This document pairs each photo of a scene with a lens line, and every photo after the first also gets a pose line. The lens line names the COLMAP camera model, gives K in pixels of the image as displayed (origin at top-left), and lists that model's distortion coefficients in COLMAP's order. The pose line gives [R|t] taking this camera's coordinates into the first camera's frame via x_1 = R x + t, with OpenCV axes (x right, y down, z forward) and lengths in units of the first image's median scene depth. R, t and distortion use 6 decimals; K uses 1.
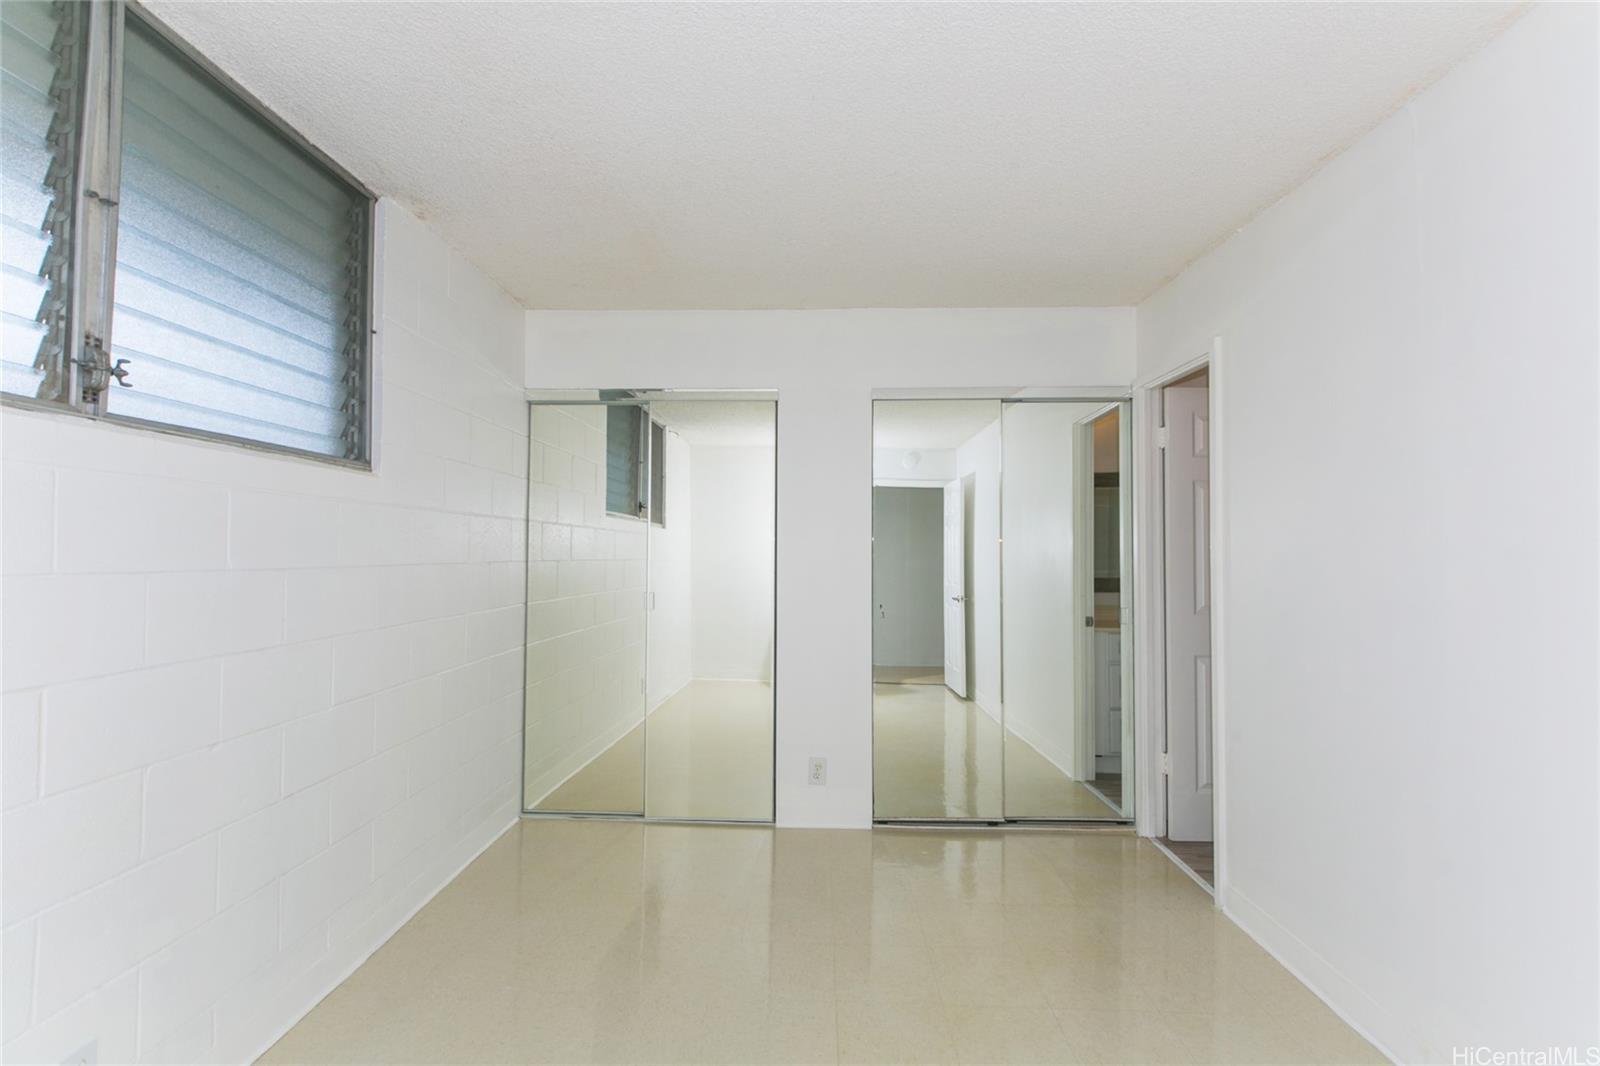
lens RADIAL K [[740.5, 0, 800.0], [0, 740.5, 533.0], [0, 0, 1]] dist [-0.002088, -0.000301]
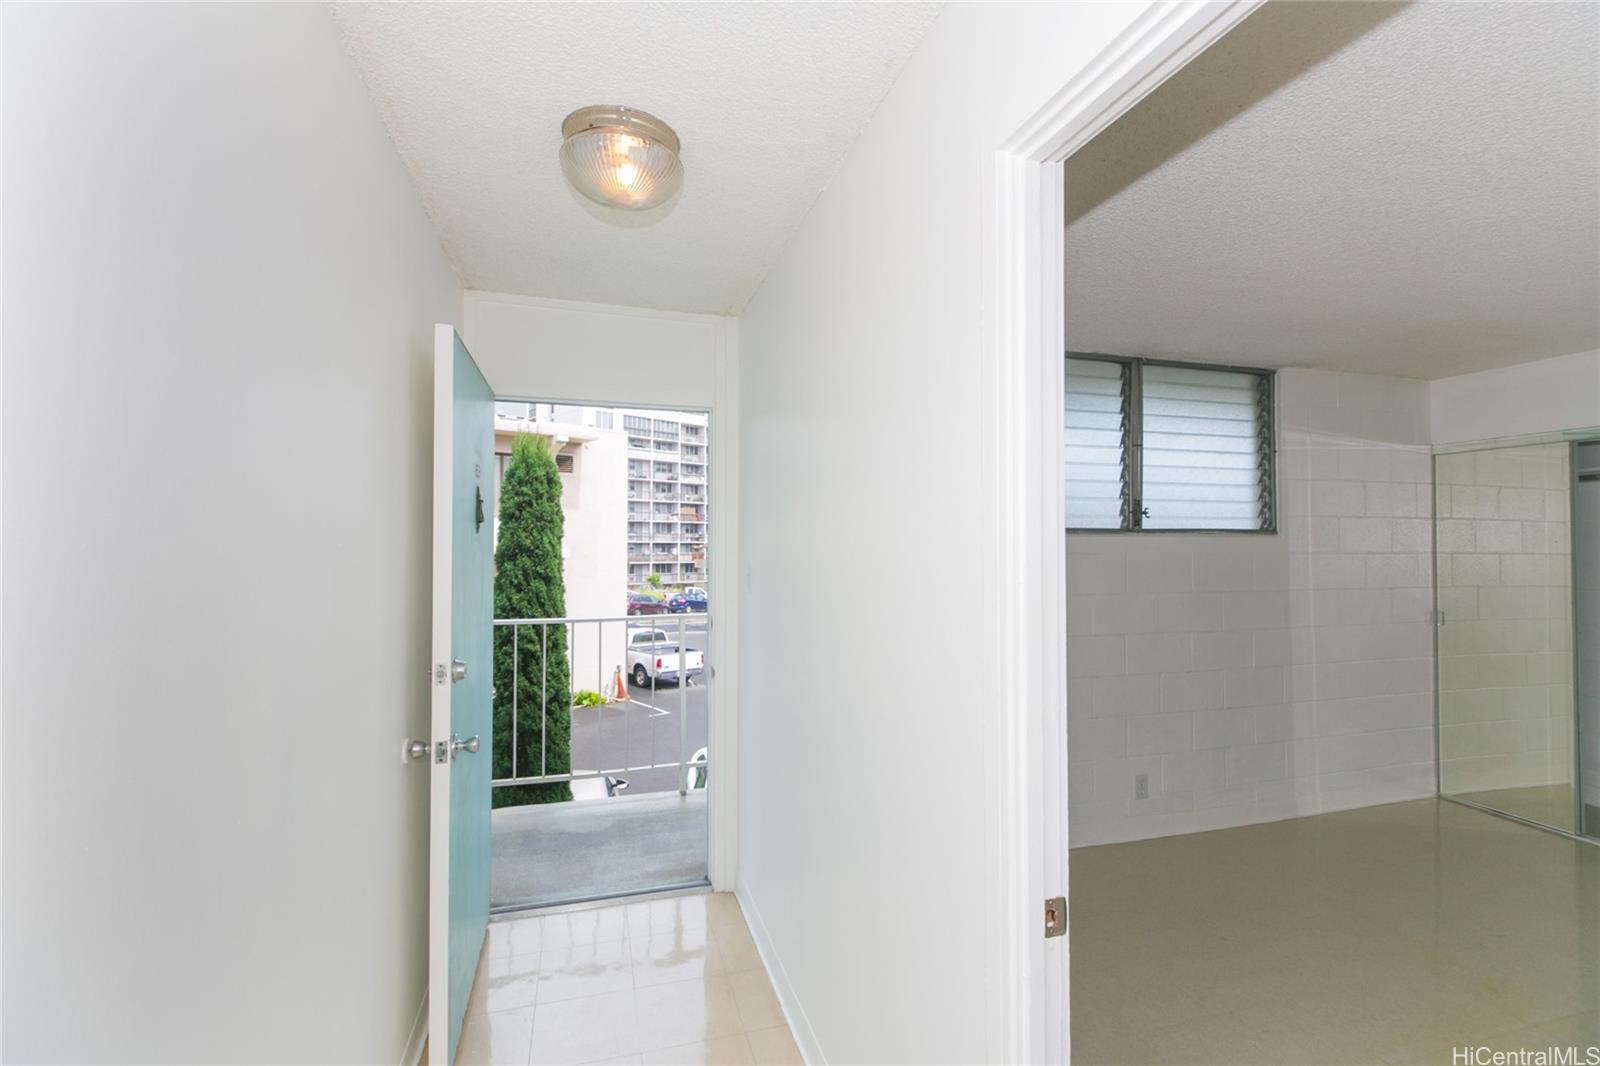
lens RADIAL K [[740.5, 0, 800.0], [0, 740.5, 533.0], [0, 0, 1]] dist [-0.002088, -0.000301]
pose [[0.345161, -0.020624, -0.938317, 0.701142], [0.027036, 0.999562, -0.012025, -0.113632], [0.938154, -0.021217, 0.345567, -0.656973]]
